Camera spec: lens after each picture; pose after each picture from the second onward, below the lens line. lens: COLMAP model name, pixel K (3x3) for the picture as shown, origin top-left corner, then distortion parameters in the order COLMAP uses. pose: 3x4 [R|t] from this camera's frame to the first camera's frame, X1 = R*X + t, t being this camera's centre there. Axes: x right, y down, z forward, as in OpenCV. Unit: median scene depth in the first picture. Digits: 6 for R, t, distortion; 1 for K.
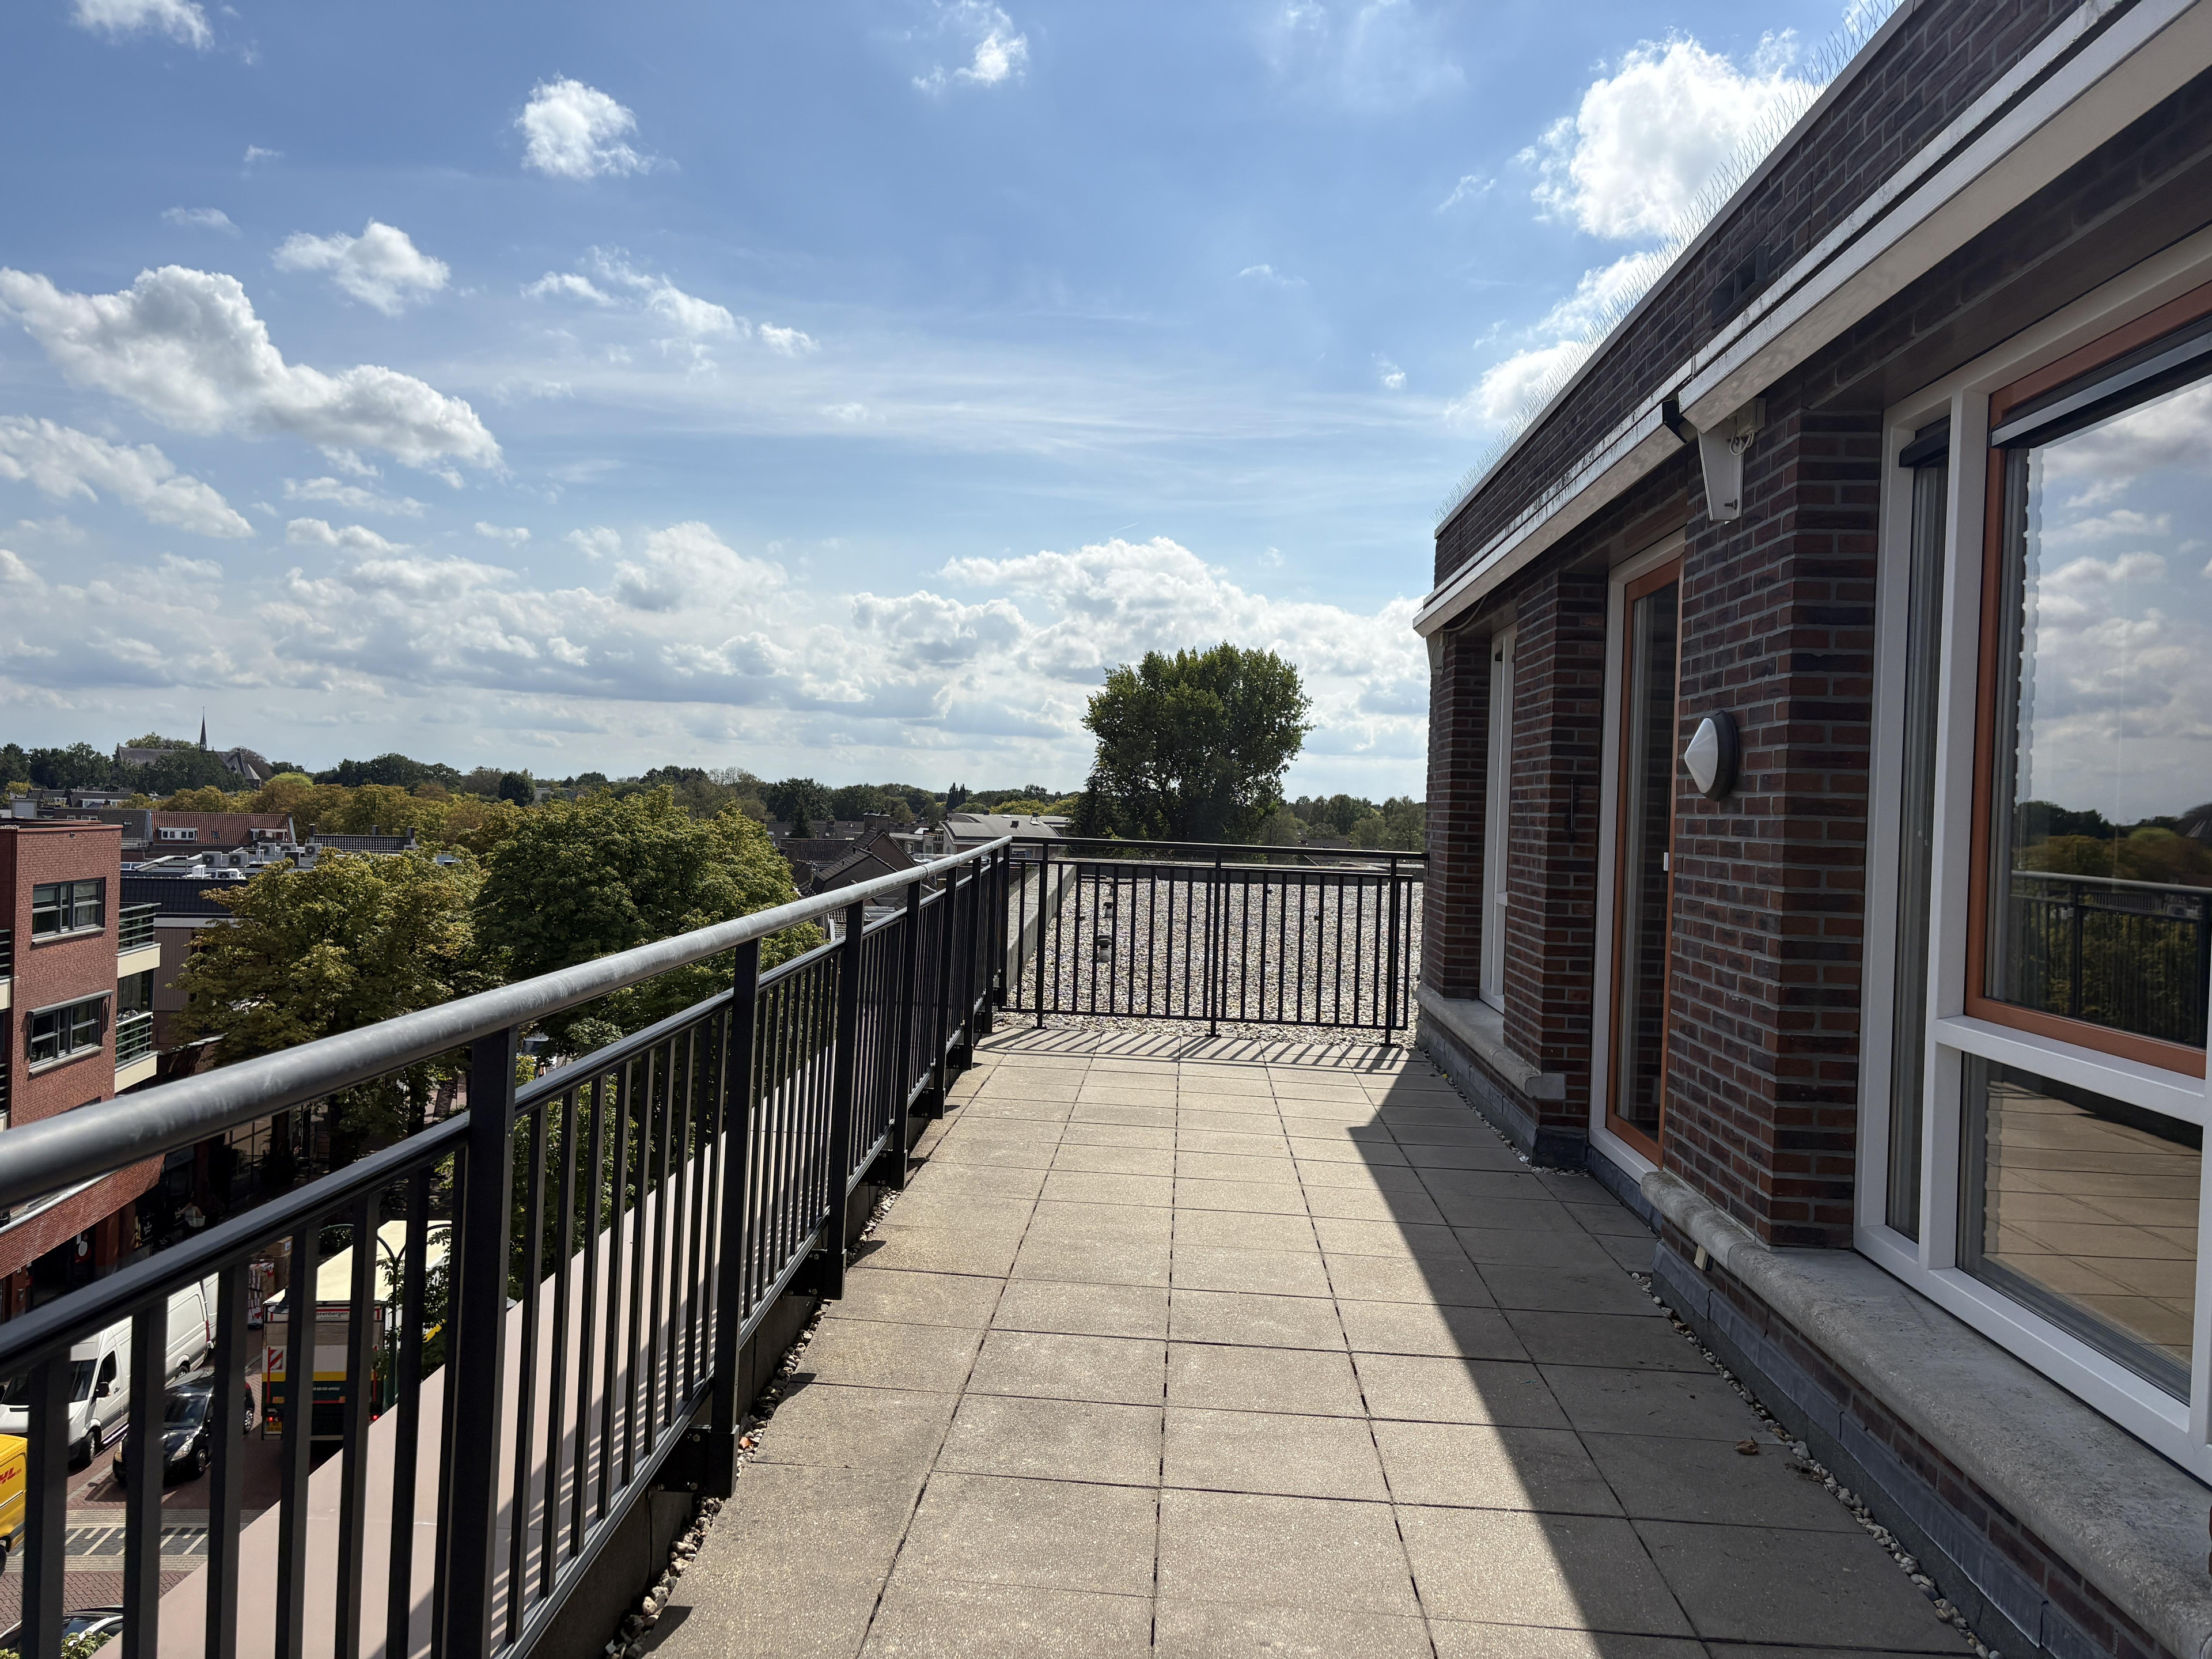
lens RADIAL K [[1664.1, 0, 1106.0], [0, 1664.1, 829.5], [0, 0, 1]] dist [0.055957, -0.054409]
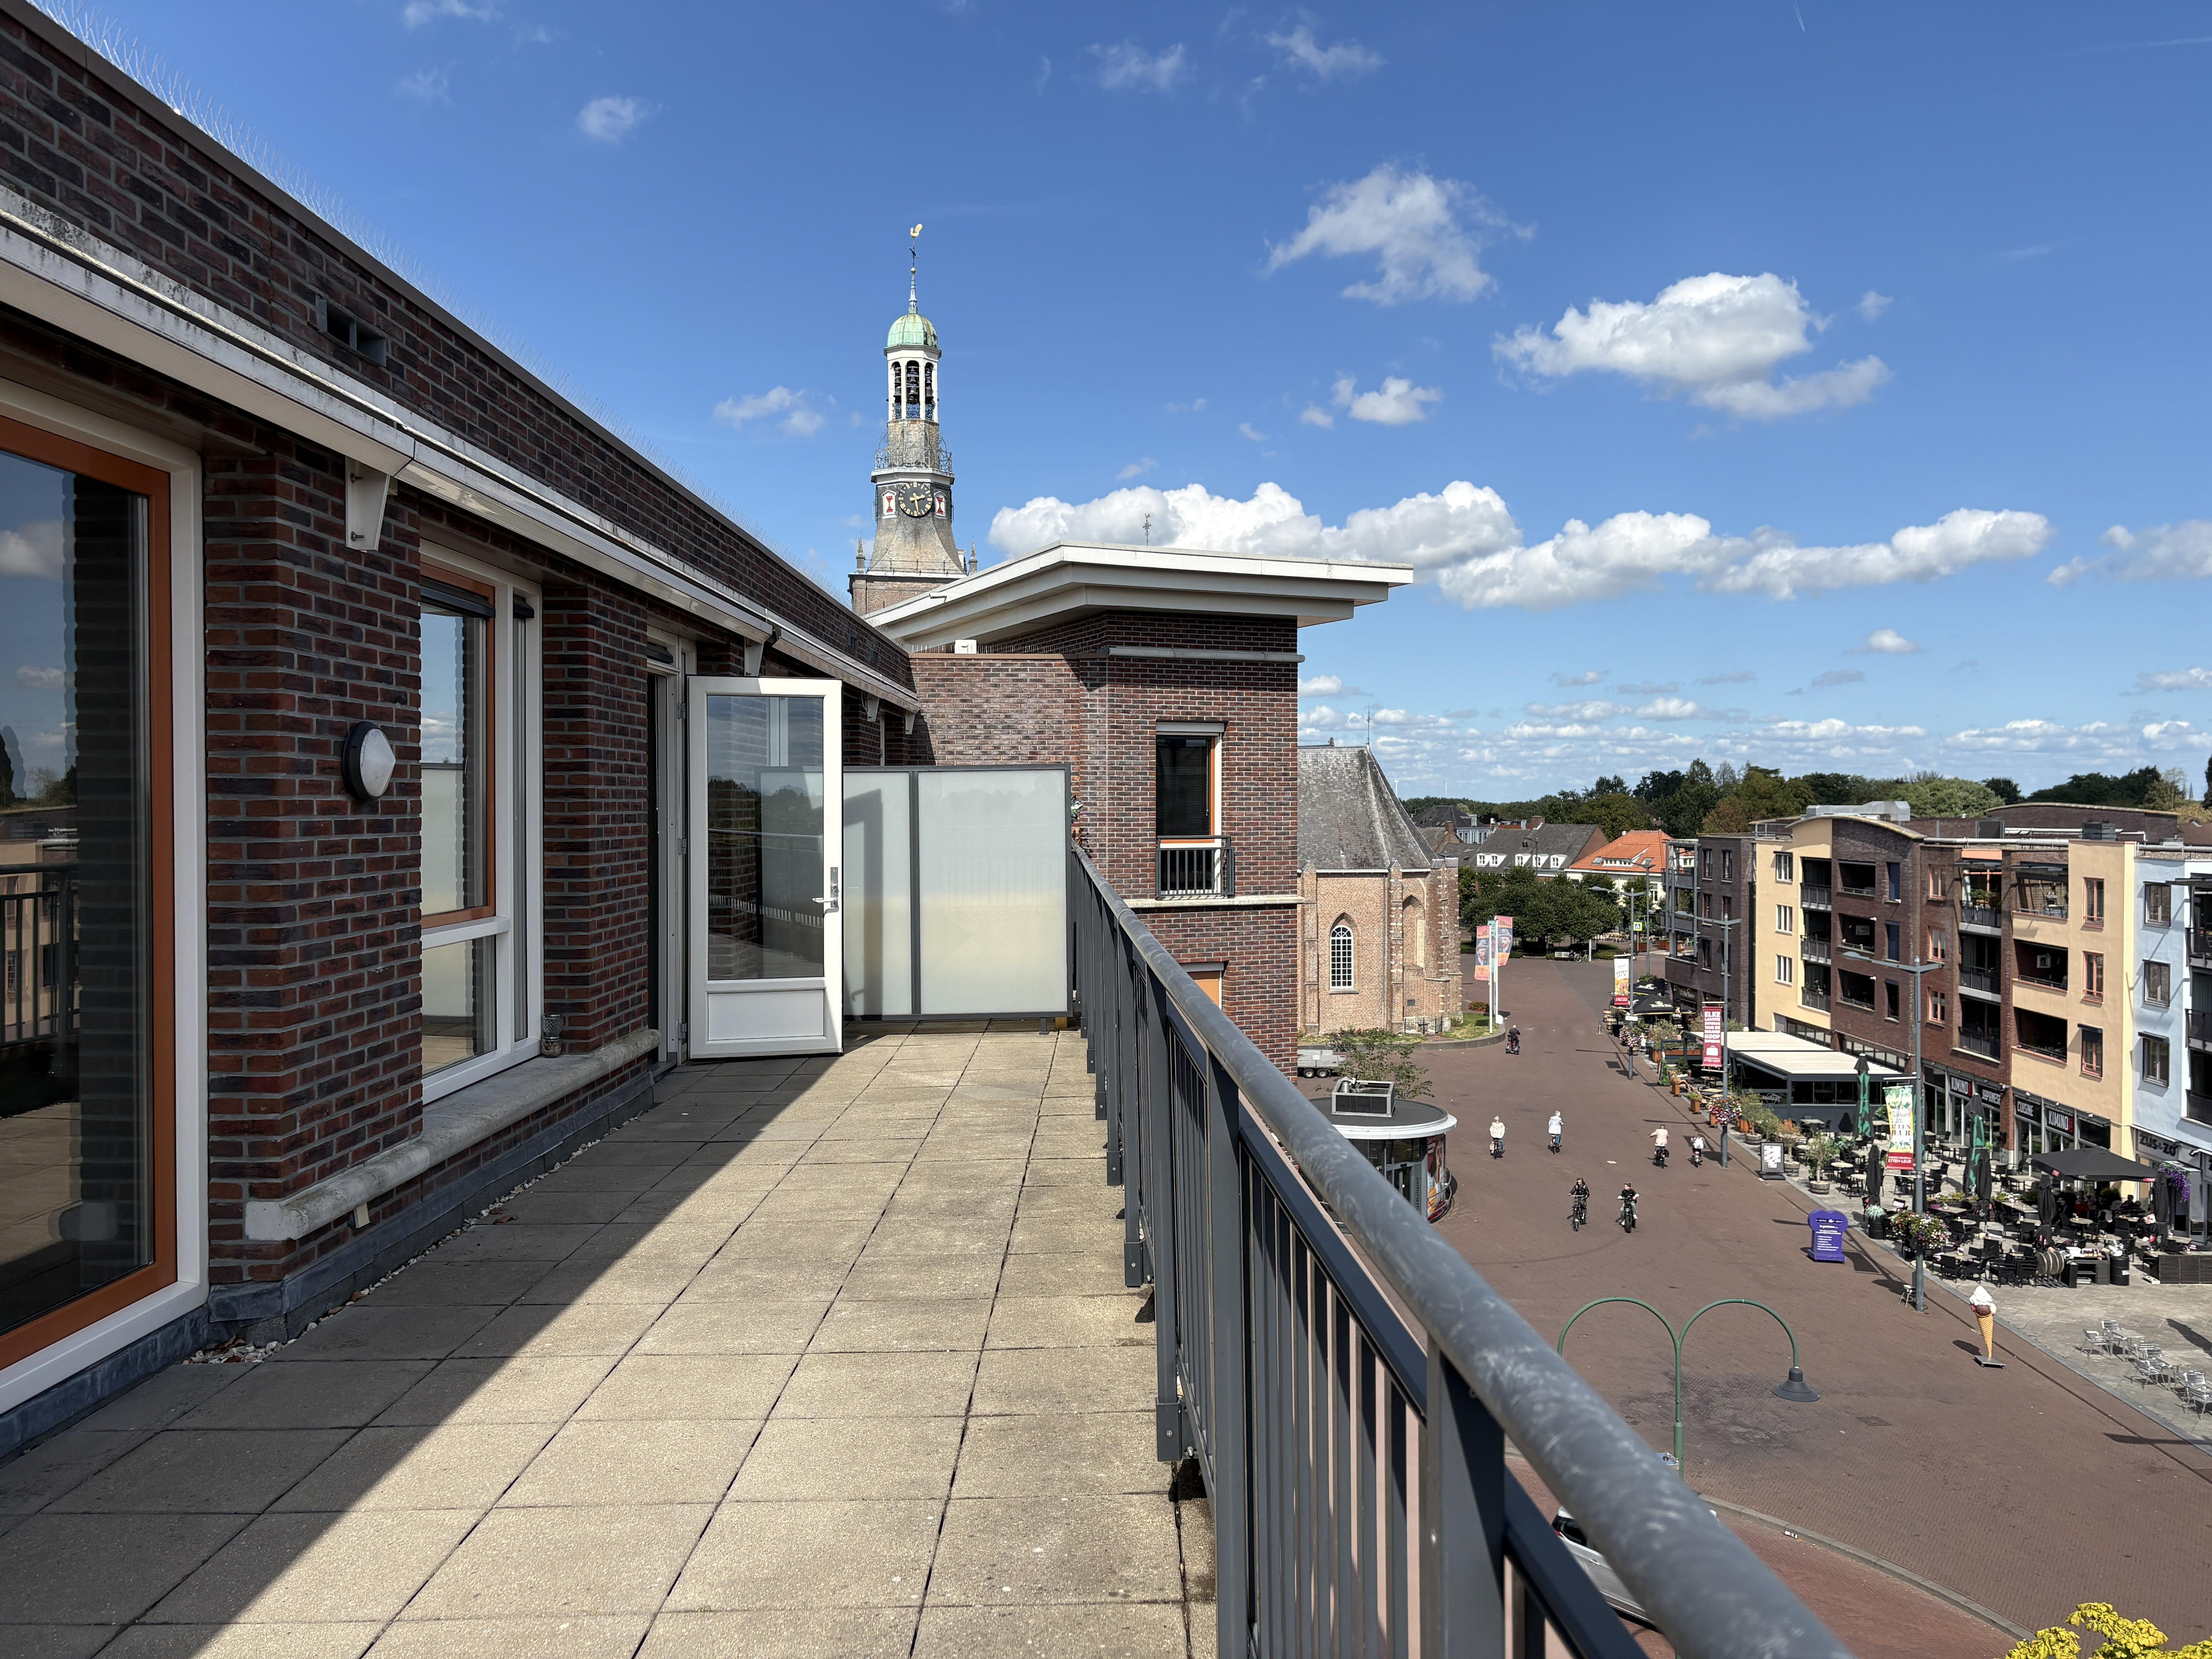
lens RADIAL K [[1664.1, 0, 1106.0], [0, 1664.1, 829.5], [0, 0, 1]] dist [0.055957, -0.054409]
pose [[-0.998155, -0.030002, -0.052784, -0.016436], [-0.031459, 0.999141, 0.026982, -0.010856], [0.051929, 0.028593, -0.998241, 0.513320]]
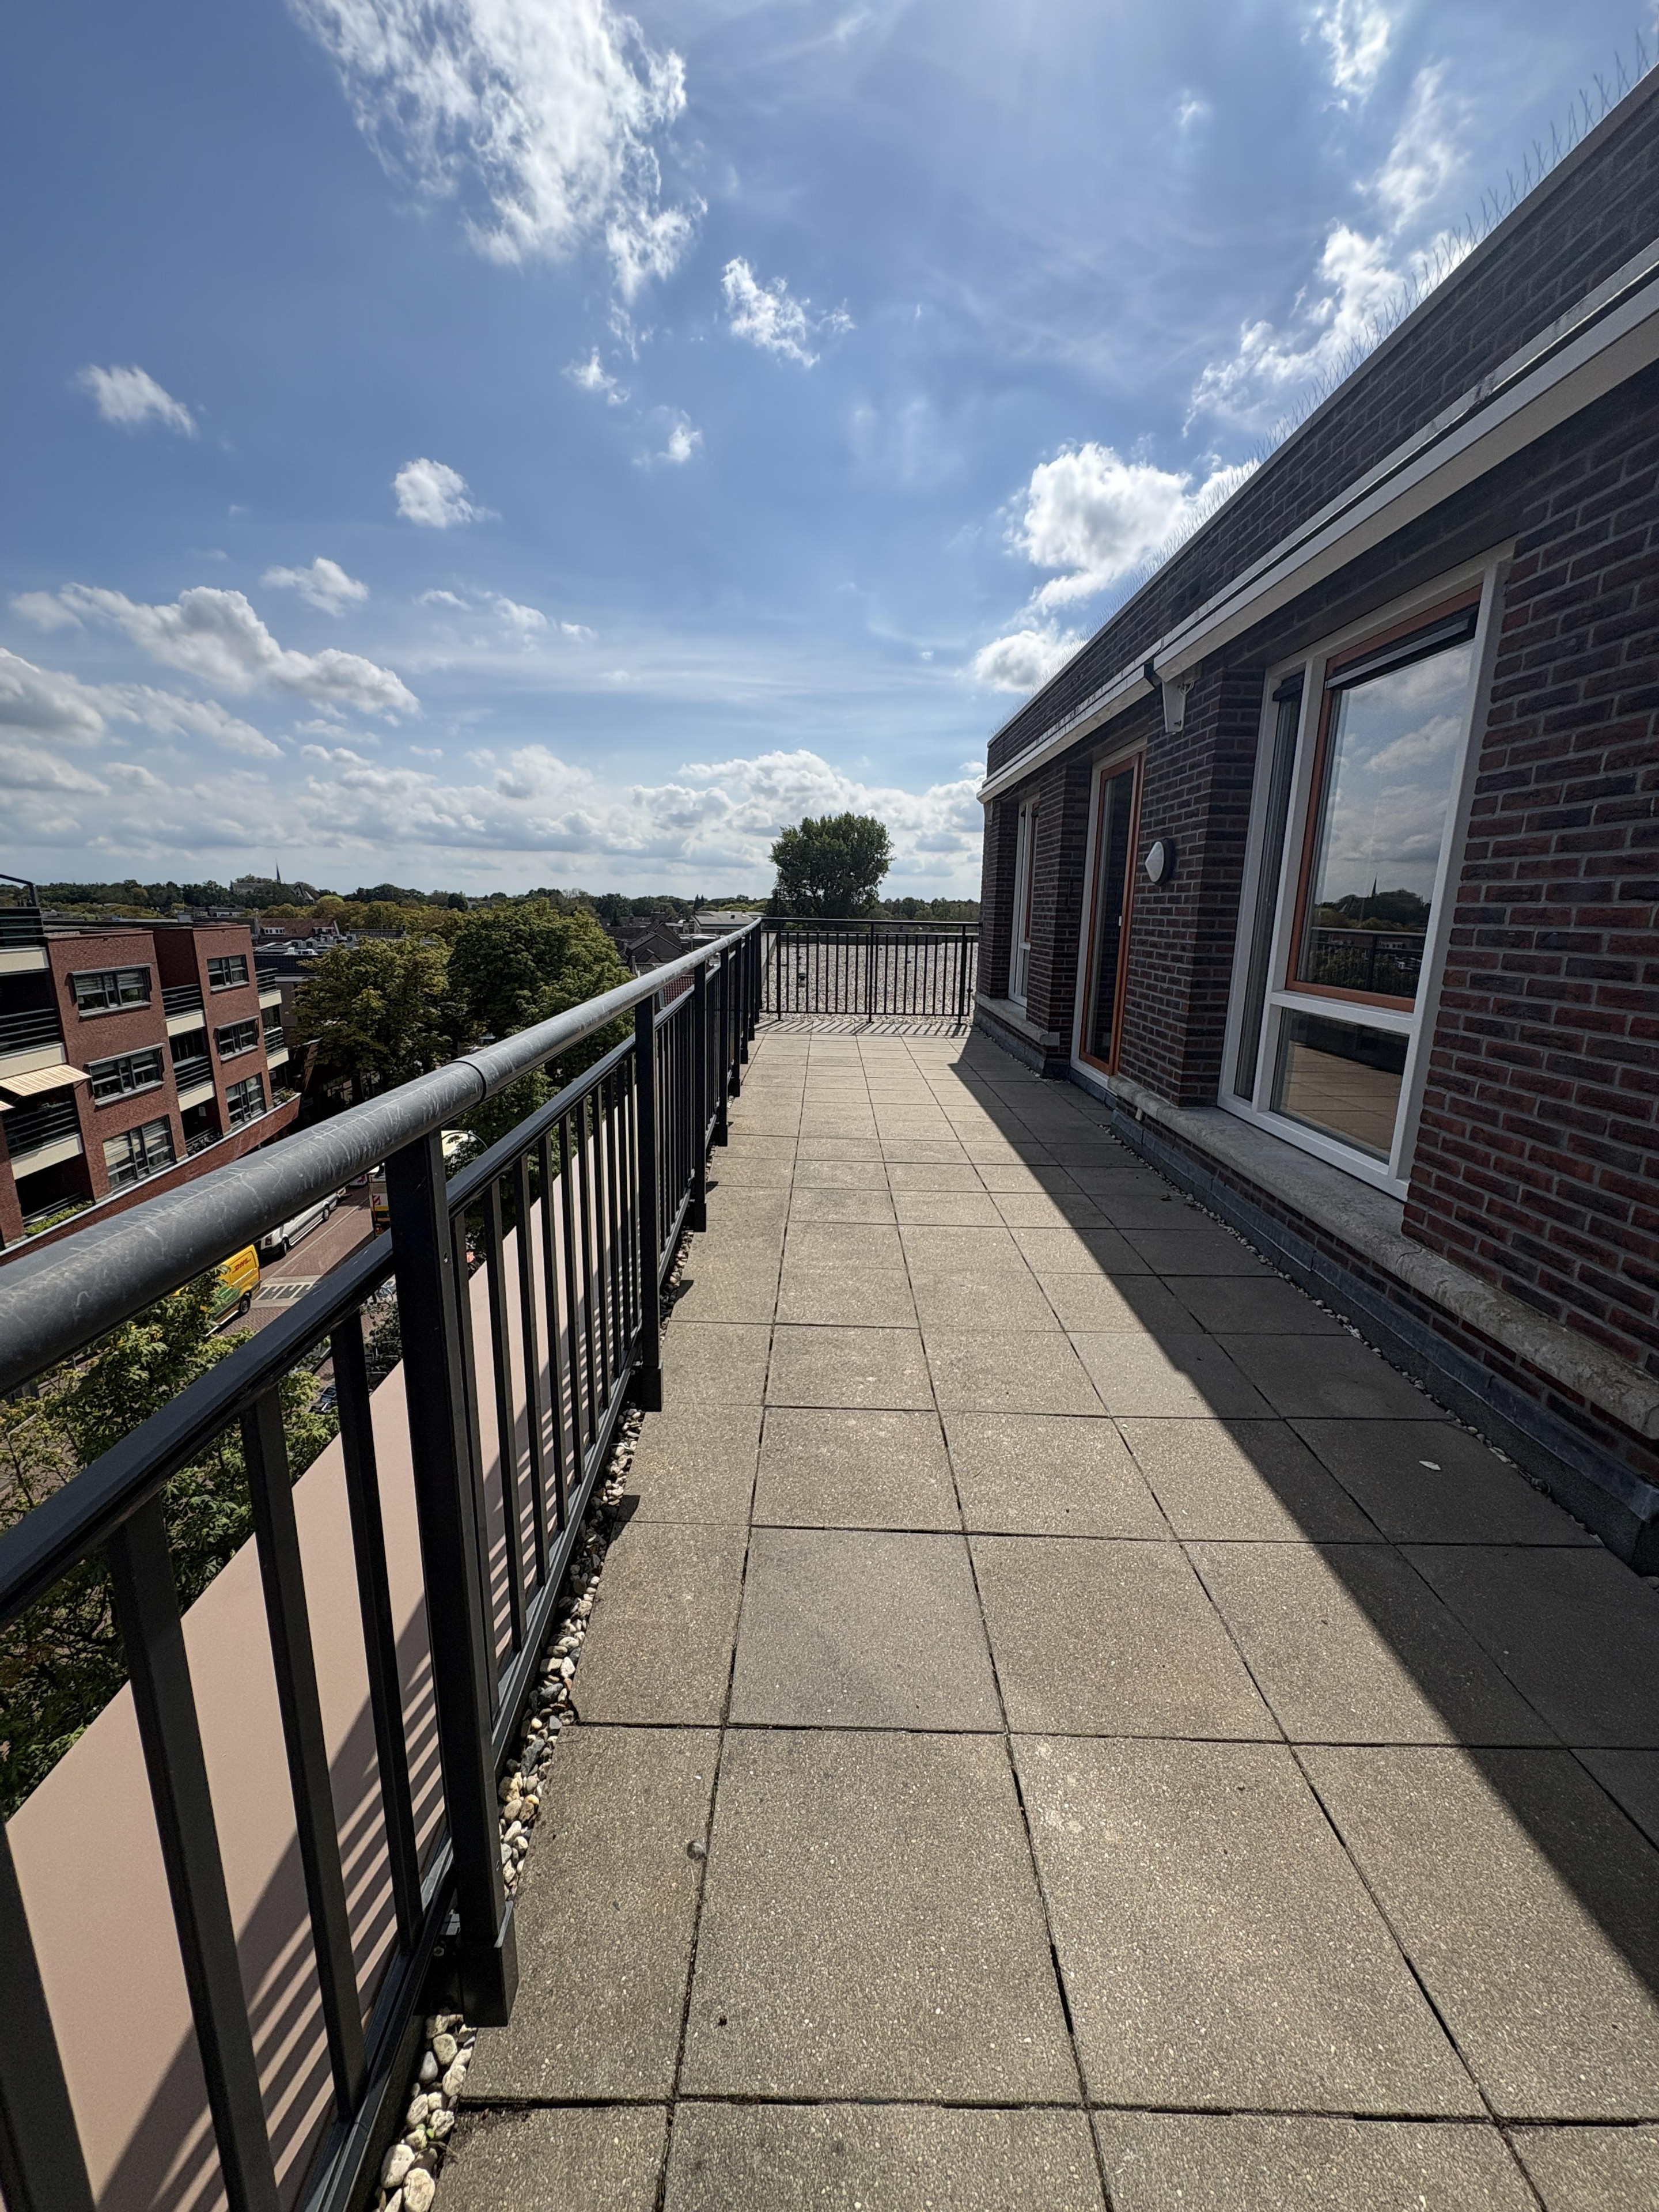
lens RADIAL K [[884.6, 0, 820.3], [0, 884.6, 1105.8], [0, 0, 1]] dist [0.006937, 0.000265]
pose [[0.998445, -0.030518, 0.046654, -0.020522], [0.020255, 0.978254, 0.206419, 0.002914], [-0.051939, -0.205153, 0.977351, -0.009085]]
